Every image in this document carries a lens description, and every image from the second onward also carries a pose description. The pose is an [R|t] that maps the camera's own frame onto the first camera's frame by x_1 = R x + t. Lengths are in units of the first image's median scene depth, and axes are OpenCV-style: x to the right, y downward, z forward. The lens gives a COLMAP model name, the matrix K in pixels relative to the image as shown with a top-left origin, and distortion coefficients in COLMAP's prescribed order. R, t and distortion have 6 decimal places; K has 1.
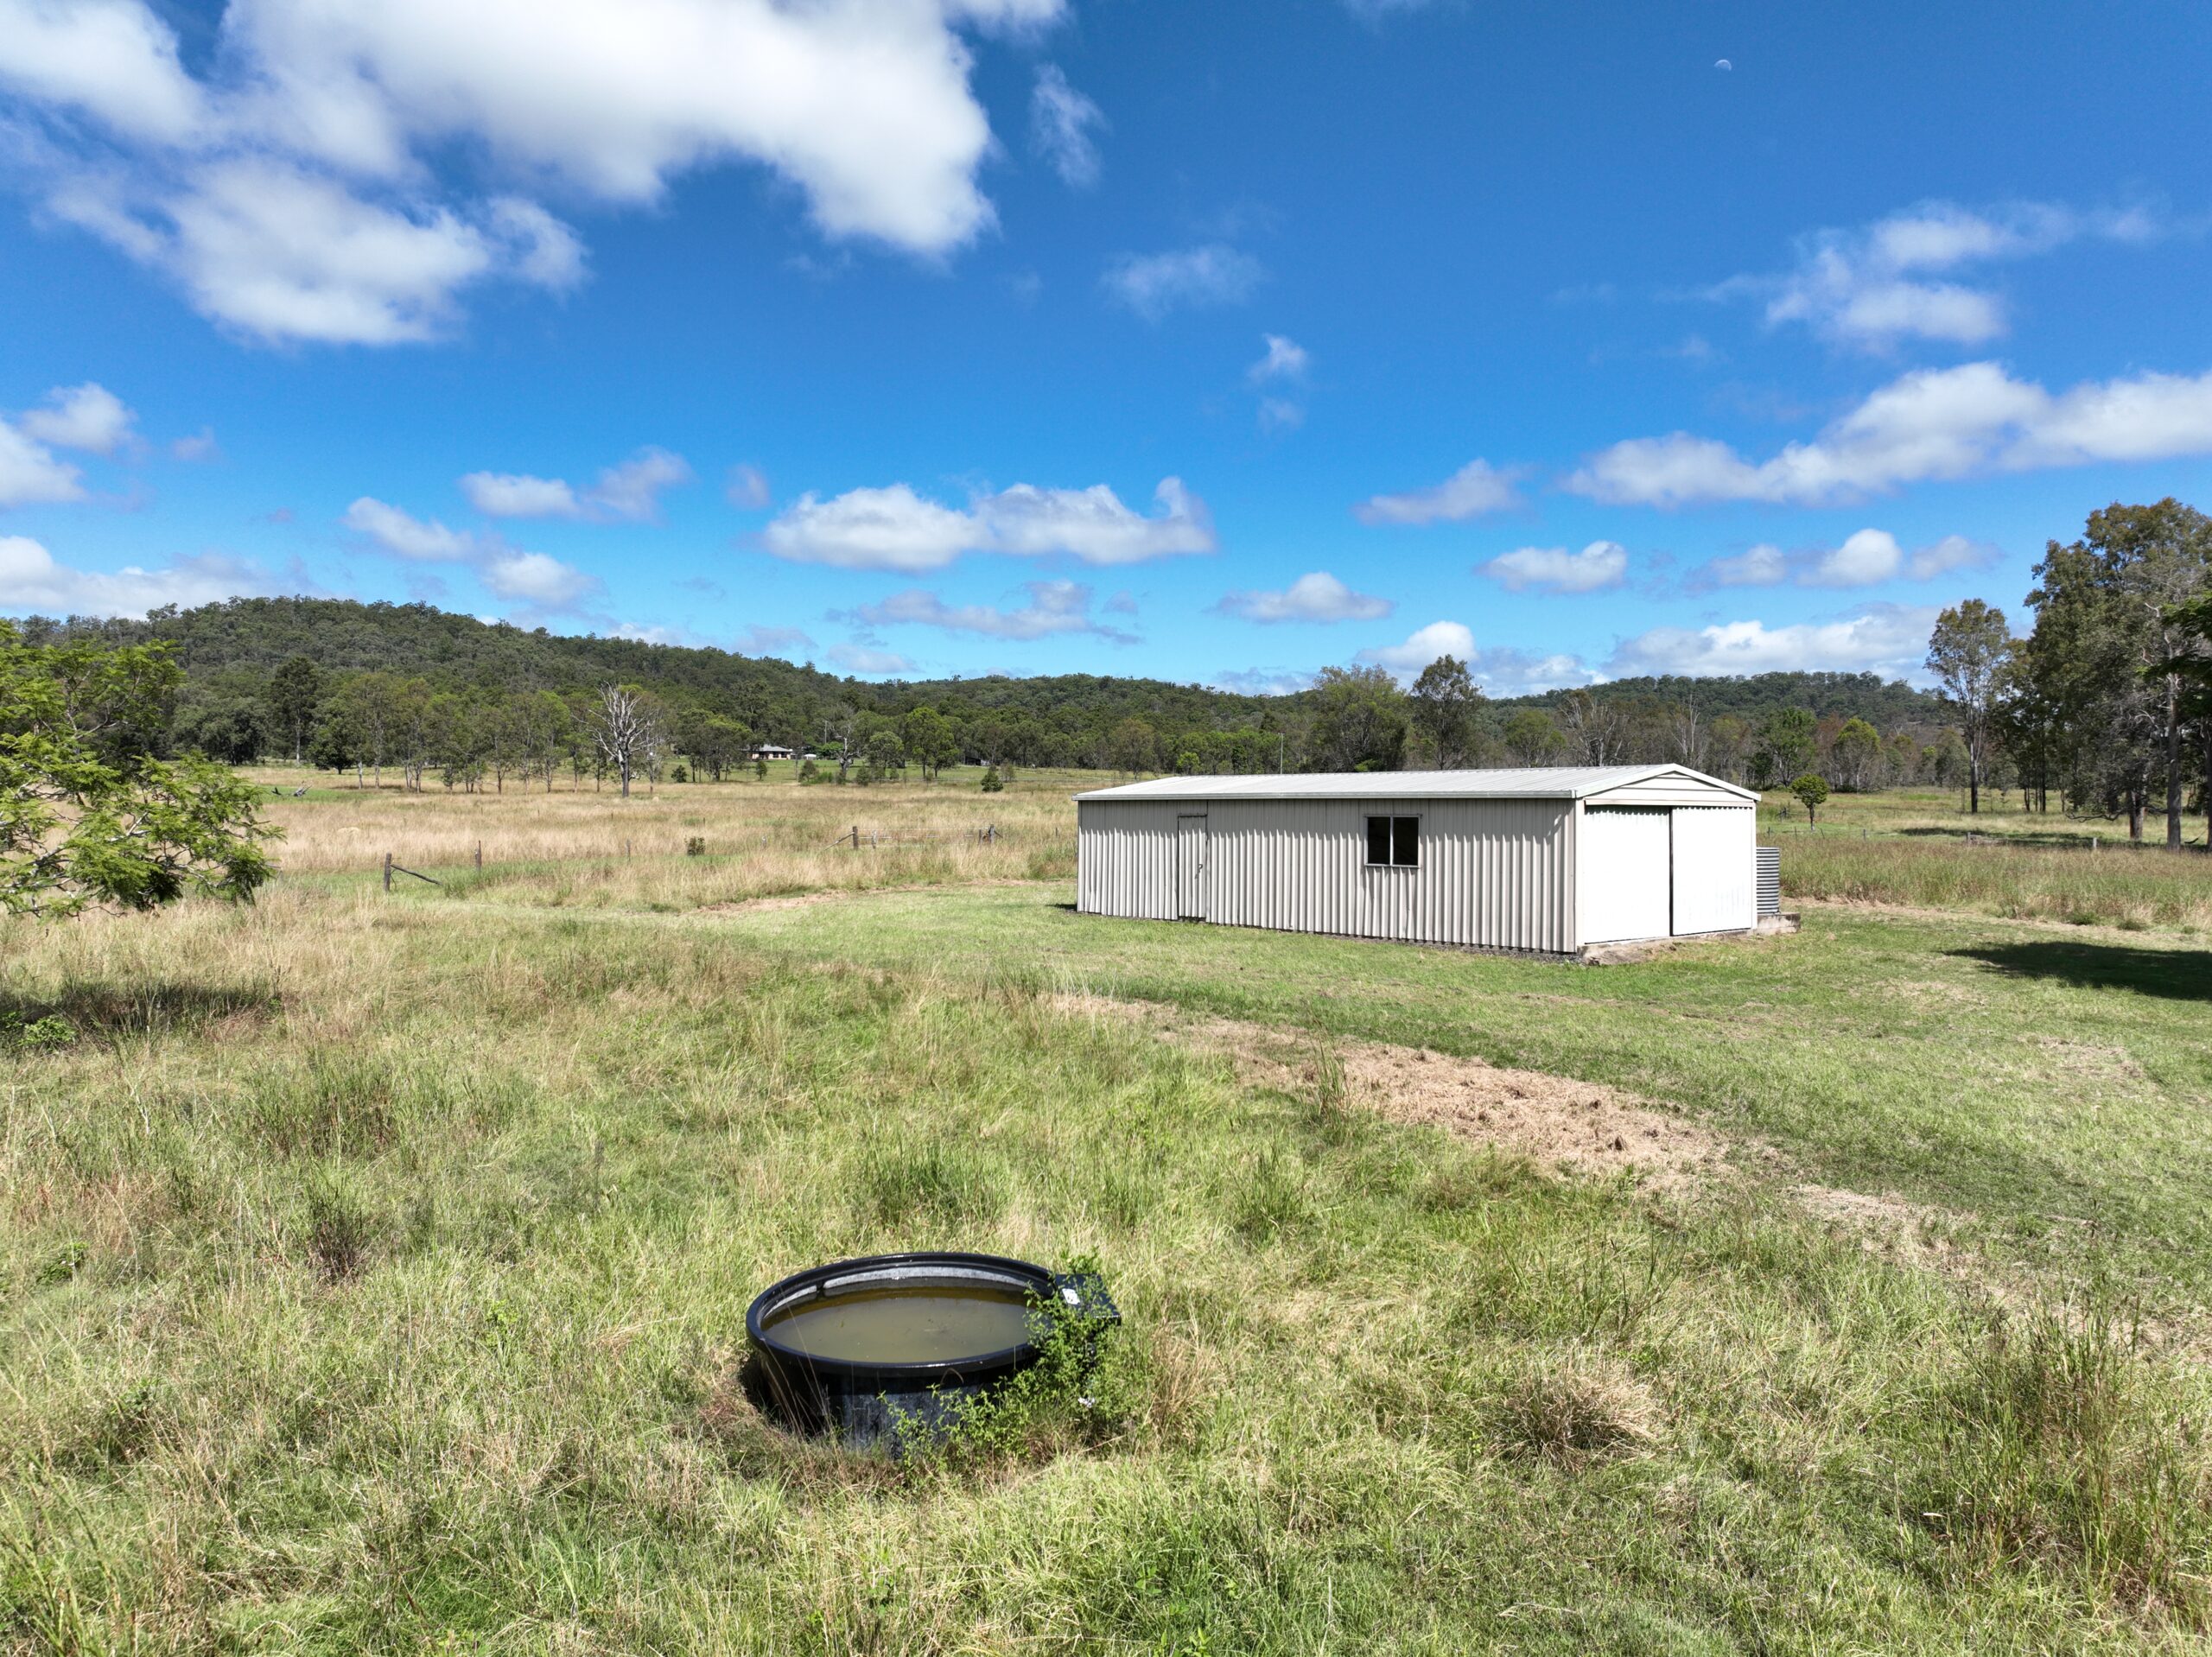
lens RADIAL K [[1574.4, 0, 1102.3], [0, 1574.4, 889.5], [0, 0, 1]] dist [-0.000924, -0.009676]
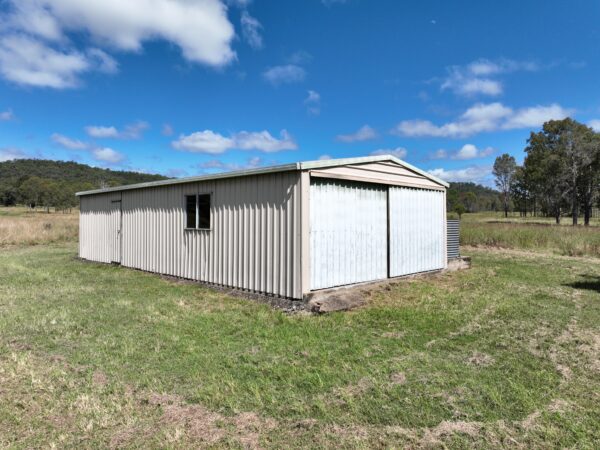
lens RADIAL K [[420.0, 0, 289.6], [0, 420.0, 225.2], [0, 0, 1]] dist [0.011163, 0.006318]
pose [[0.998853, -0.002686, 0.047797, 0.053042], [0.004434, 0.999324, -0.036497, -0.000857], [-0.047667, 0.036668, 0.998190, 0.130457]]
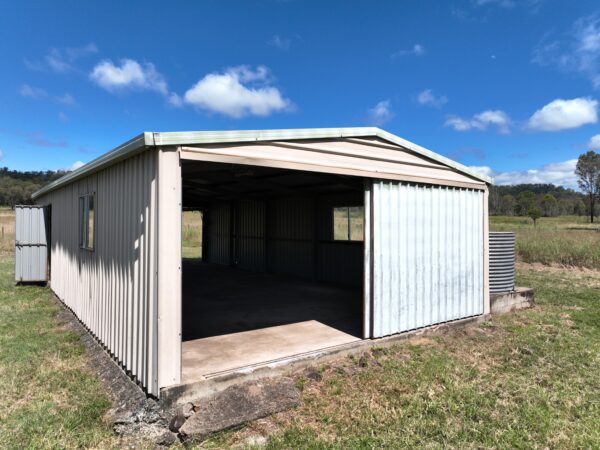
lens RADIAL K [[420.0, 0, 289.6], [0, 420.0, 225.2], [0, 0, 1]] dist [0.011163, 0.006318]
pose [[0.995238, 0.006203, -0.097274, 0.070578], [-0.010409, 0.999030, -0.042792, -0.004033], [0.096914, 0.043600, 0.994337, 0.161094]]
